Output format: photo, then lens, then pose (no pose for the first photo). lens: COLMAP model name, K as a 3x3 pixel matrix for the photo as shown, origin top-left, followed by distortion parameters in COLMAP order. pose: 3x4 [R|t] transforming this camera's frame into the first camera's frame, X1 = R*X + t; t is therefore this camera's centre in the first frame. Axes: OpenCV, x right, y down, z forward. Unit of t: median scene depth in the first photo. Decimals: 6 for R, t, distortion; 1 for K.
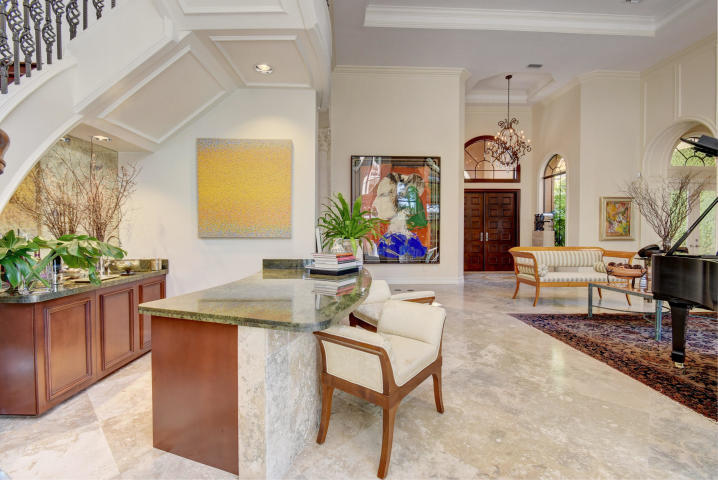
lens RADIAL K [[316.9, 0, 355.0], [0, 316.9, 238.6], [0, 0, 1]] dist [0.012263, -0.013591]
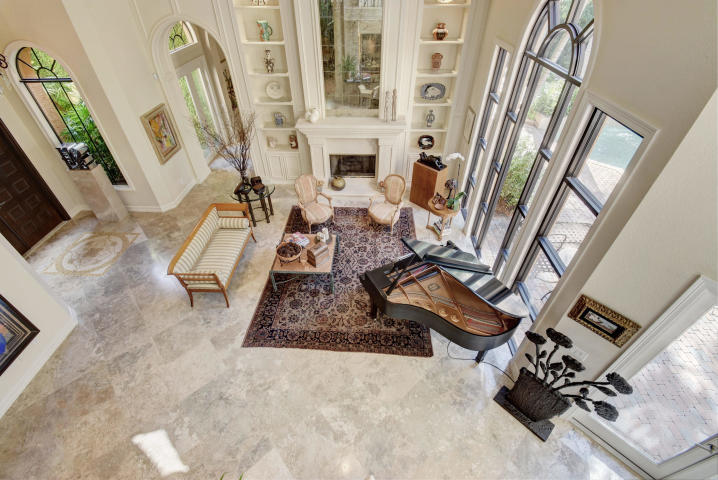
lens RADIAL K [[316.9, 0, 355.0], [0, 316.9, 238.6], [0, 0, 1]] dist [0.012263, -0.013591]
pose [[0.081440, -0.651260, 0.754472, -0.016688], [0.025953, 0.758116, 0.651604, -0.418773], [-0.996340, -0.033486, 0.078644, 0.366227]]
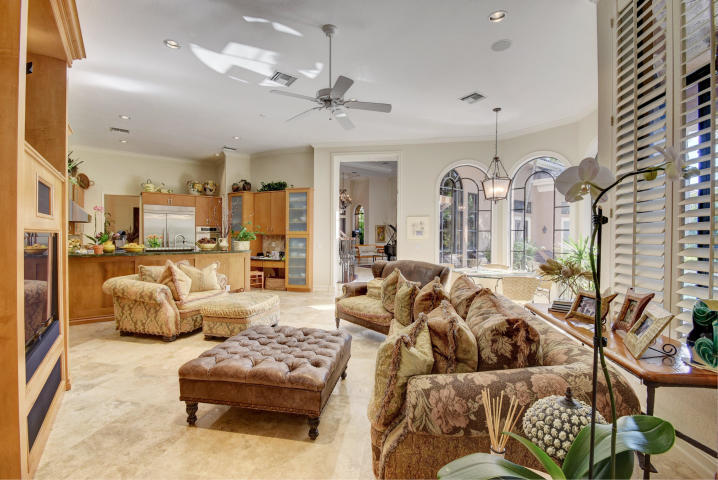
lens RADIAL K [[316.9, 0, 355.0], [0, 316.9, 238.6], [0, 0, 1]] dist [0.012263, -0.013591]
pose [[0.826166, -0.000318, 0.563427, -0.825333], [0.002410, 0.999993, -0.002969, -0.017320], [-0.563422, 0.003810, 0.826160, -1.048483]]
